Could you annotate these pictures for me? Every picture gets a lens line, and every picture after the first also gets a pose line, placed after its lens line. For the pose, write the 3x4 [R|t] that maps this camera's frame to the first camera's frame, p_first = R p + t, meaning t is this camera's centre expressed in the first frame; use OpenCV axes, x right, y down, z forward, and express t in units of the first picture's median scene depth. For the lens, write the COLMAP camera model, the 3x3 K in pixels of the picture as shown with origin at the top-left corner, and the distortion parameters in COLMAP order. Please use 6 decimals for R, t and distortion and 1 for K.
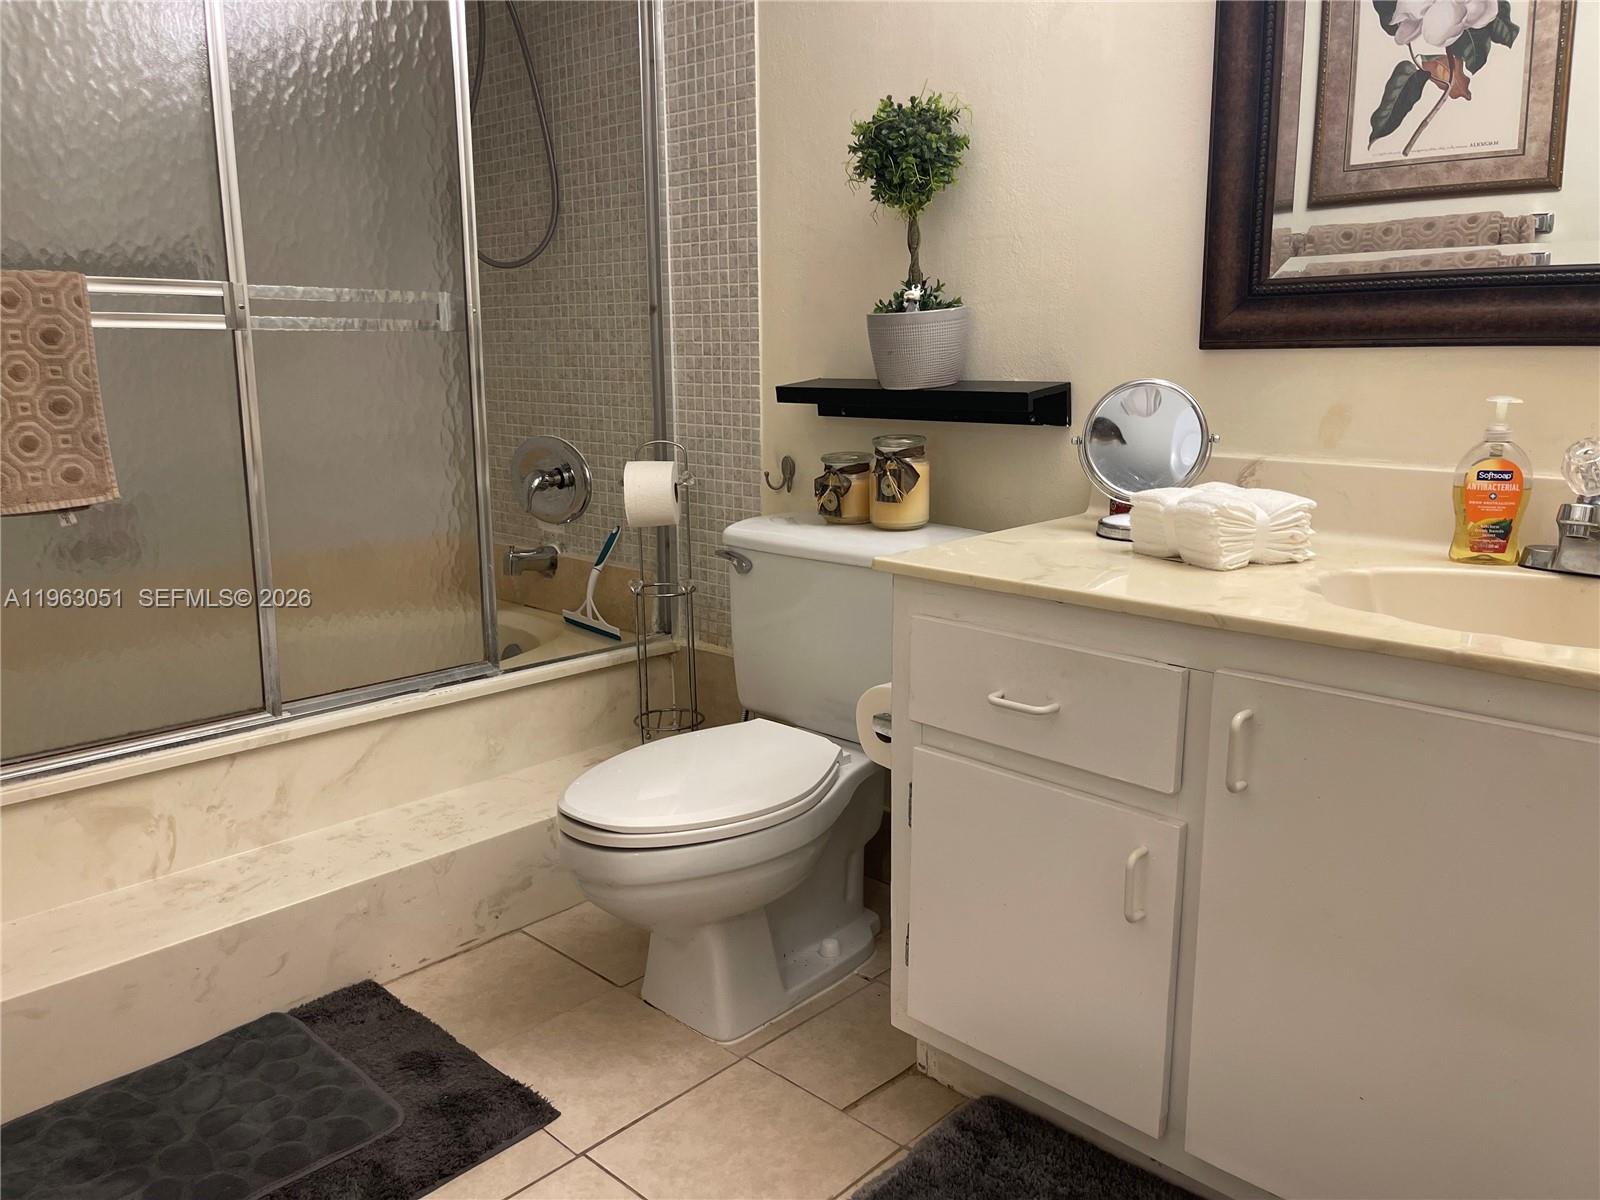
lens RADIAL K [[1203.7, 0, 783.4], [0, 1203.7, 600.0], [0, 0, 1]] dist [0.057262, -0.086744]
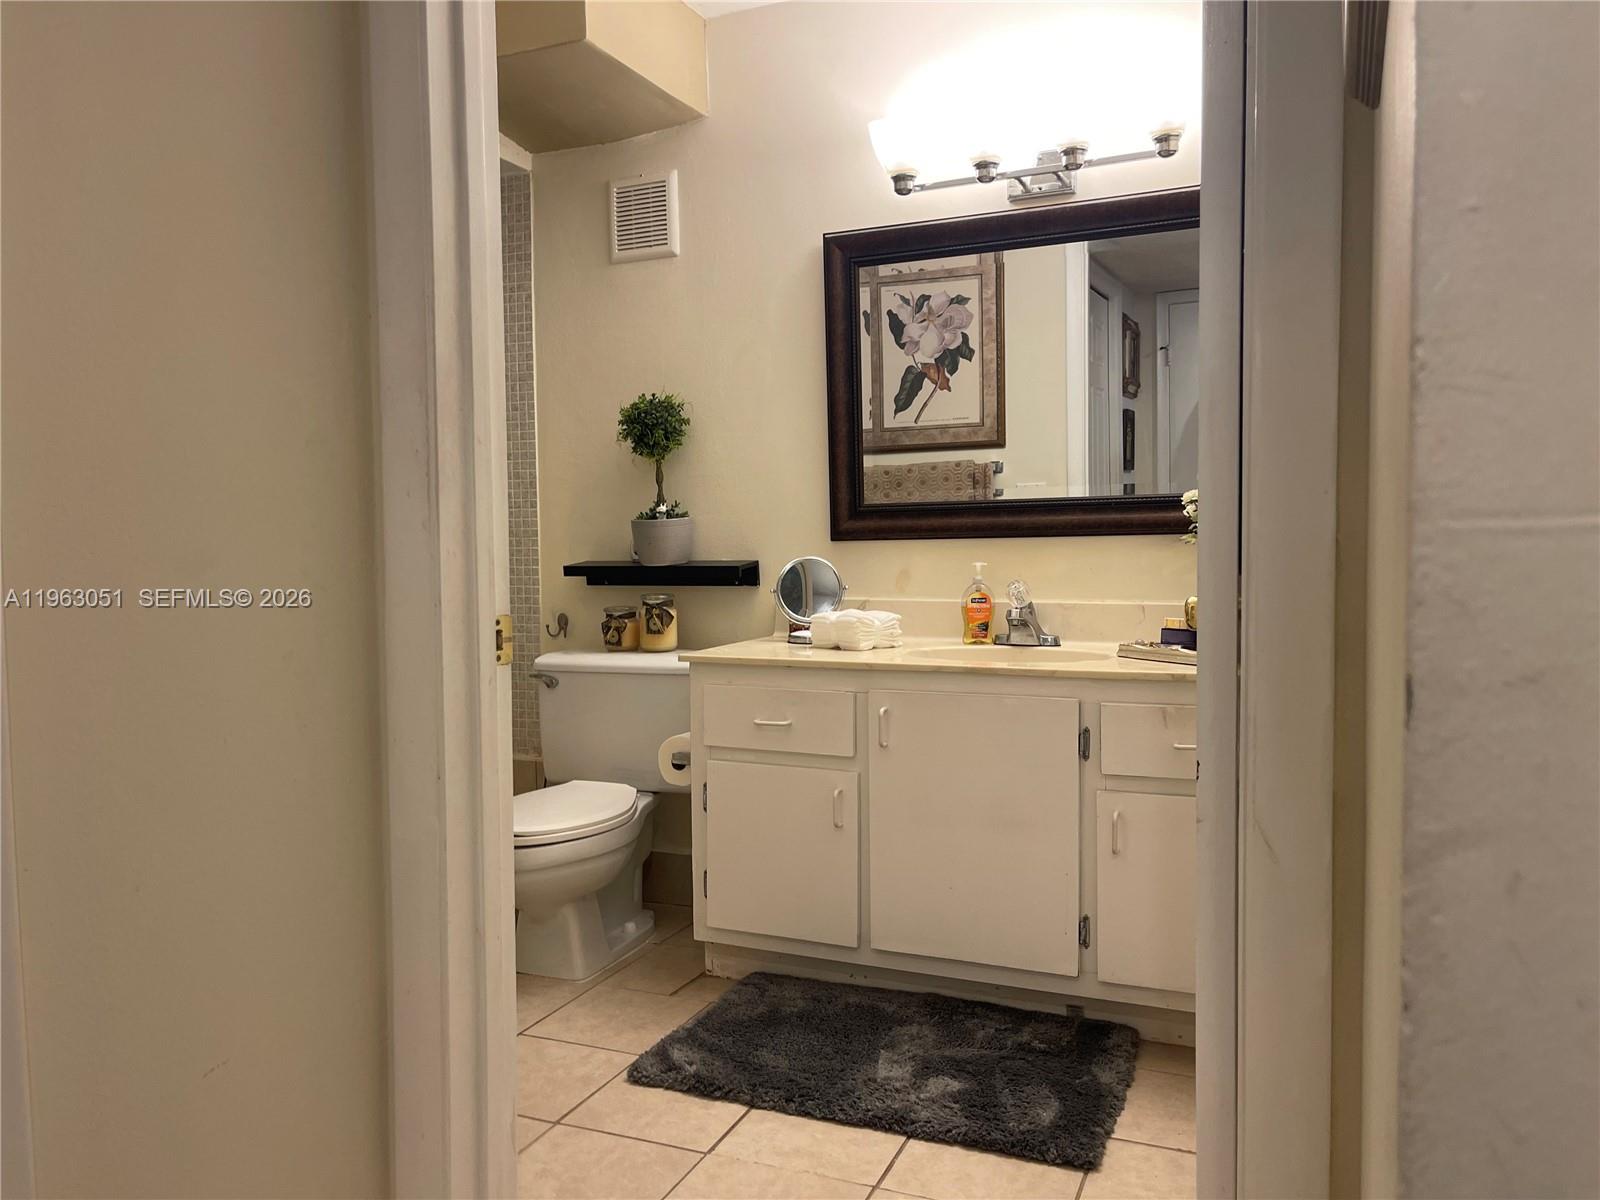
lens RADIAL K [[1203.7, 0, 789.6], [0, 1203.7, 609.6], [0, 0, 1]] dist [0.057262, -0.086744]
pose [[0.936161, -0.020735, 0.350961, -0.306729], [0.075087, 0.987018, -0.141974, 0.127551], [-0.343461, 0.159264, 0.925565, -0.552870]]
